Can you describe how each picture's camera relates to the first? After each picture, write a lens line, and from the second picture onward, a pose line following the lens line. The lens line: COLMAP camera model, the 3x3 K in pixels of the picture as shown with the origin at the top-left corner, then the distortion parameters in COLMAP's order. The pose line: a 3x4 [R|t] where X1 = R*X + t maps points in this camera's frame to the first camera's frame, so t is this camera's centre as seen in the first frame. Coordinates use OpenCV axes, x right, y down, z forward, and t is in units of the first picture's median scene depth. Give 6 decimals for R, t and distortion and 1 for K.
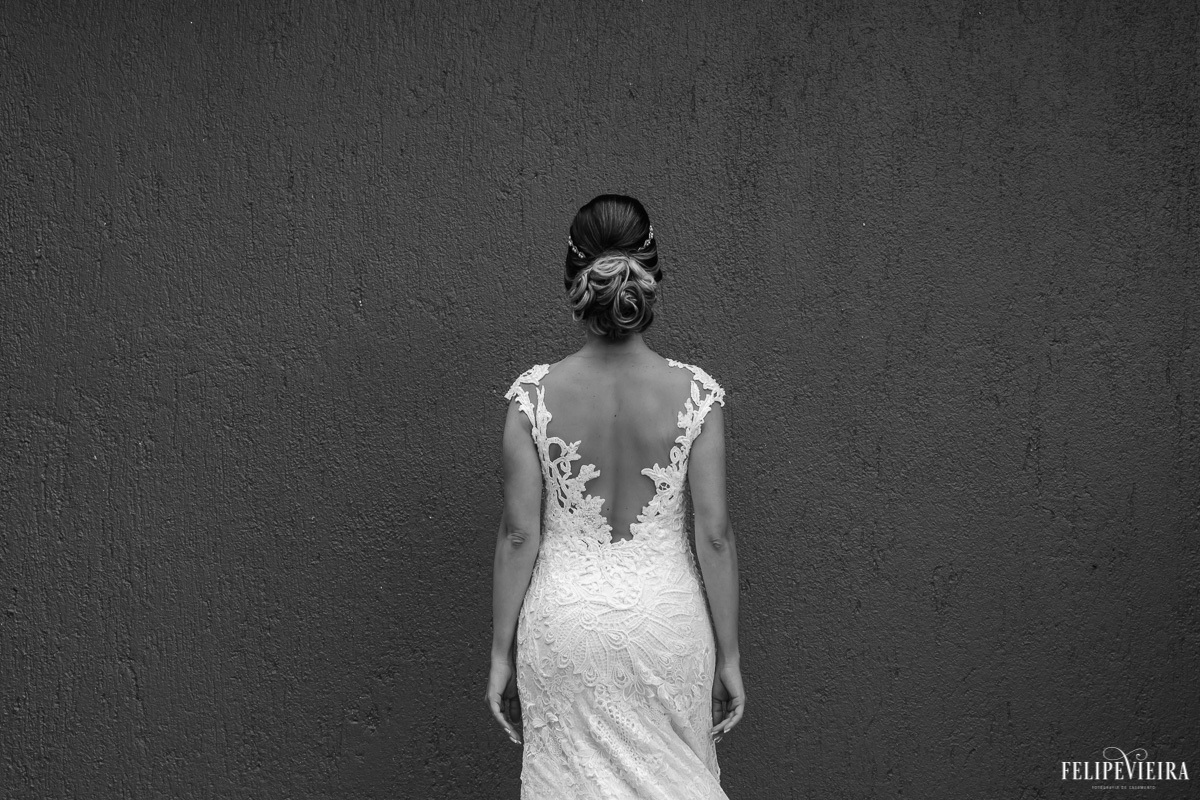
lens RADIAL K [[2905.7, 0, 599.9], [0, 2905.7, 400.9], [0, 0, 1]] dist [0.050508, 0.000000]
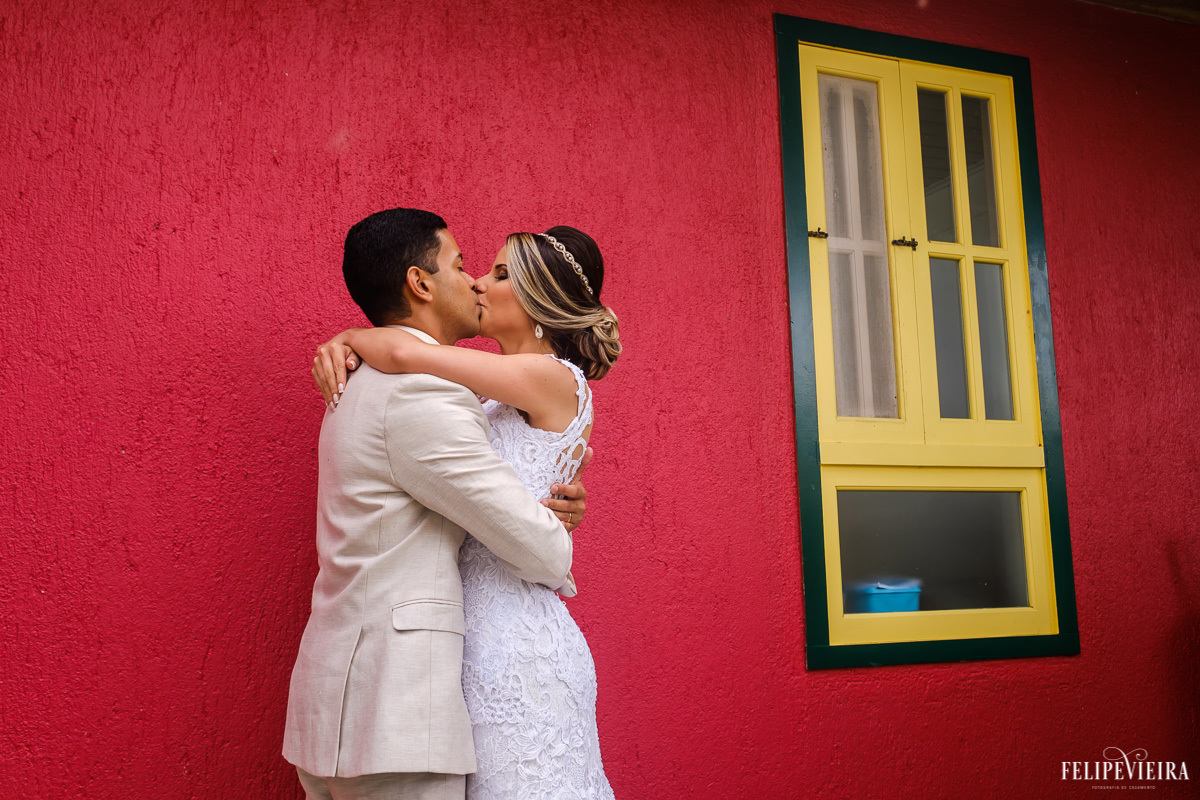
lens RADIAL K [[1172.5, 0, 600.3], [0, 1172.5, 397.3], [0, 0, 1]] dist [-0.000285, 0.000000]
pose [[0.911907, 0.027851, 0.409450, -0.051128], [0.020566, 0.993340, -0.113372, 0.025043], [-0.409880, 0.111806, 0.905261, 0.594724]]
